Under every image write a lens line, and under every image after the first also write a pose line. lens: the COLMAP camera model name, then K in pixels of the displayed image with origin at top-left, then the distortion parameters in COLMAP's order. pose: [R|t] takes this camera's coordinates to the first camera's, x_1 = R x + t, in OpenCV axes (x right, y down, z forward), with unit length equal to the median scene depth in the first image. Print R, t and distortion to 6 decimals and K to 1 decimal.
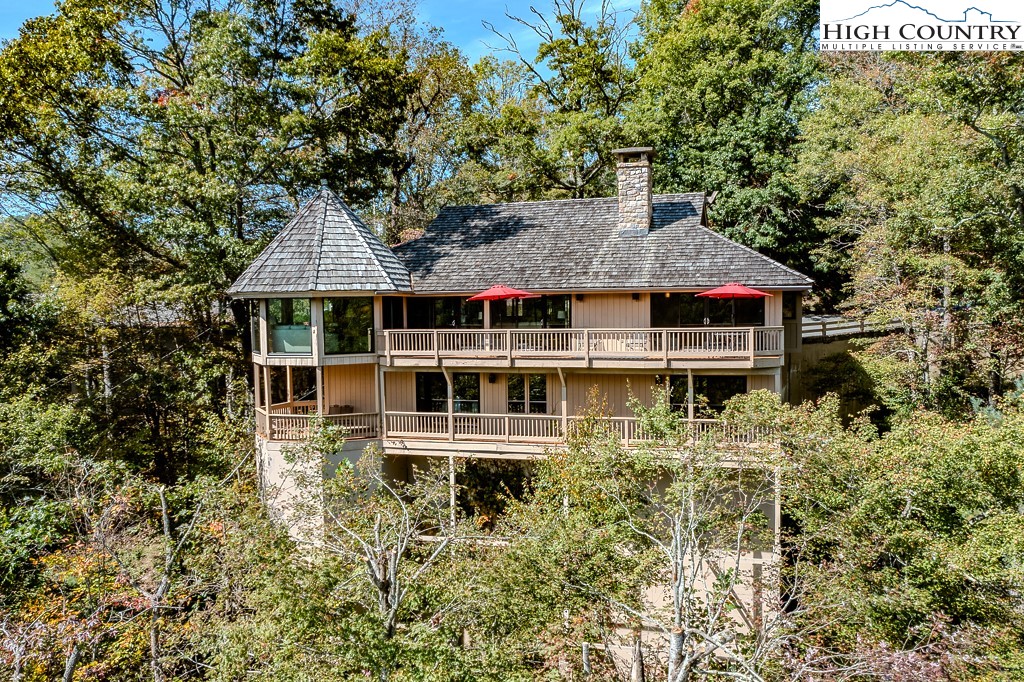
lens RADIAL K [[828.5, 0, 512.6], [0, 828.5, 340.3], [0, 0, 1]] dist [0.006755, 0.002191]
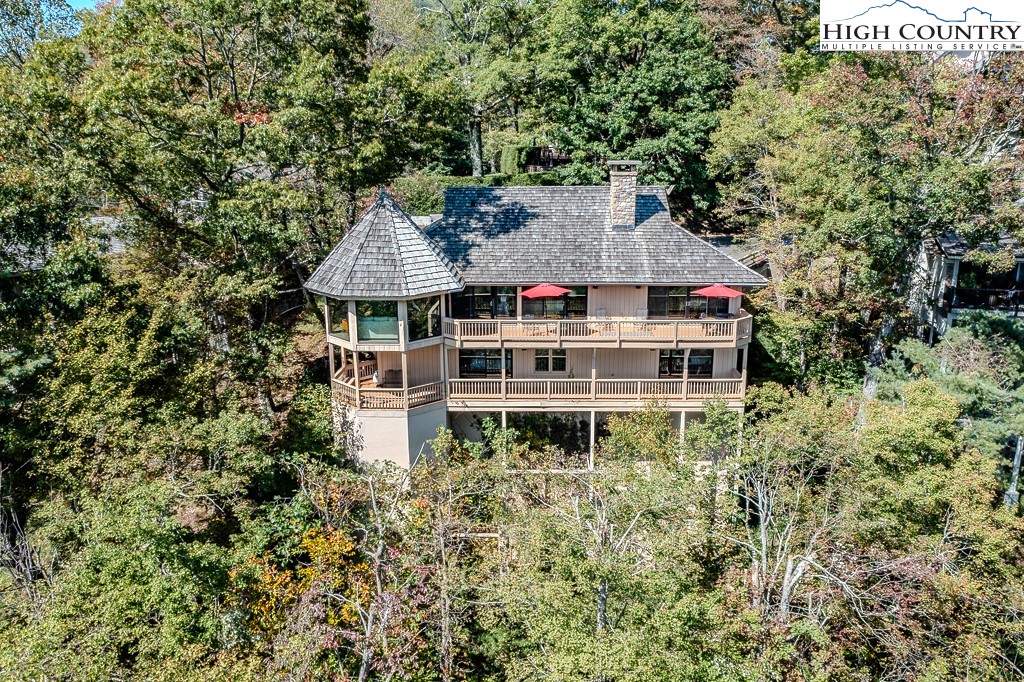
lens RADIAL K [[828.5, 0, 511.8], [0, 828.5, 341.6], [0, 0, 1]] dist [0.006755, 0.002191]
pose [[0.963406, -0.054489, 0.262449, -0.396648], [0.002032, 0.980576, 0.196128, -0.223548], [-0.268038, -0.188418, 0.944804, -0.221591]]
